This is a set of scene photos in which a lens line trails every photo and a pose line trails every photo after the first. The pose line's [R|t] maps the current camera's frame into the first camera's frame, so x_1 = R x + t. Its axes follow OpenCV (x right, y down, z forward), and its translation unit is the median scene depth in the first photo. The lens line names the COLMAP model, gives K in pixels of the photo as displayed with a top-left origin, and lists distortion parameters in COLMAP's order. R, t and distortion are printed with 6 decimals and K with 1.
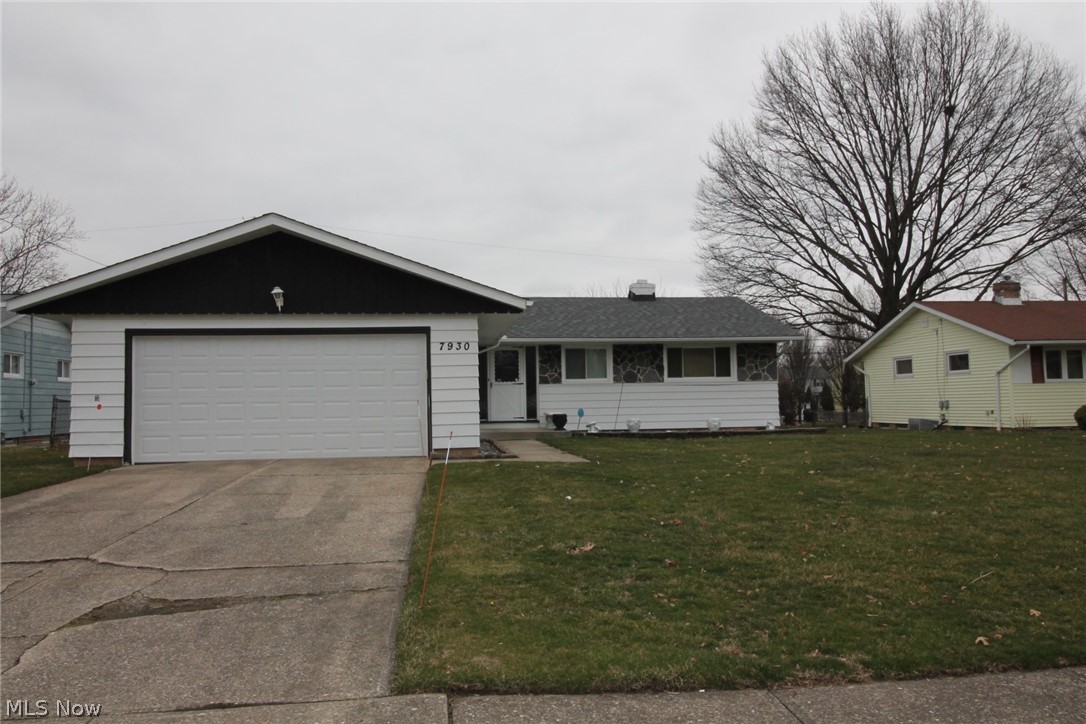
lens RADIAL K [[887.0, 0, 543.0], [0, 887.0, 362.0], [0, 0, 1]] dist [0.022415, -0.000549]
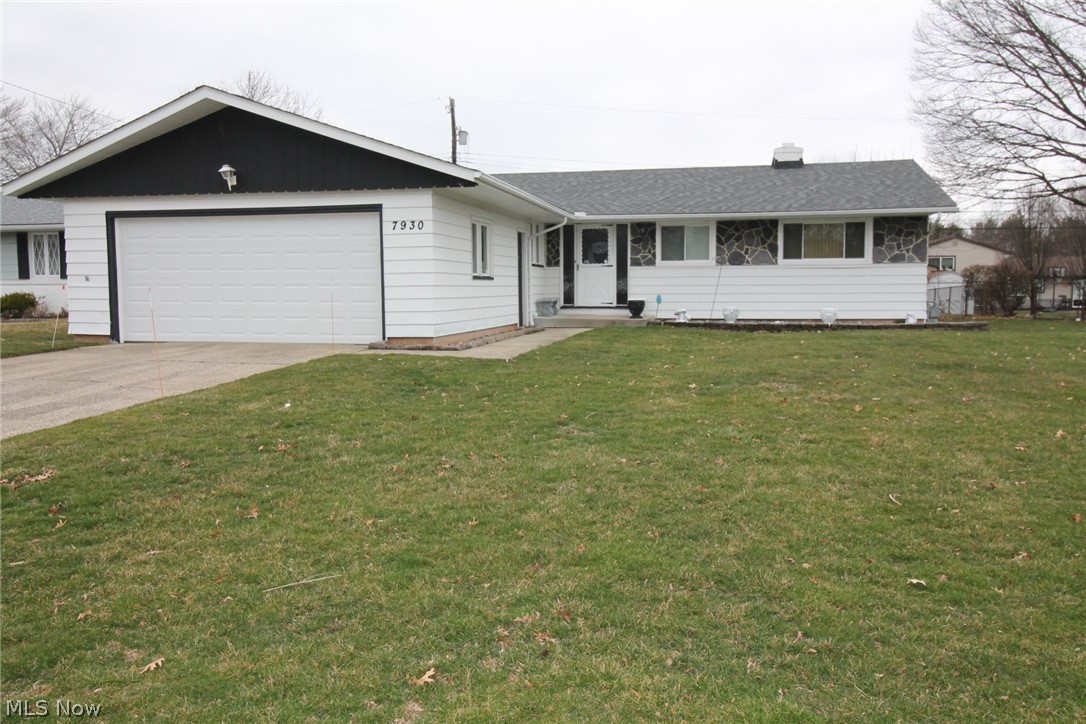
lens RADIAL K [[887.0, 0, 543.0], [0, 887.0, 362.0], [0, 0, 1]] dist [0.022415, -0.000549]
pose [[0.942522, 0.040860, -0.331637, 0.225341], [0.004469, 0.990865, 0.134782, -0.000711], [0.334115, -0.128517, 0.933729, 0.120157]]
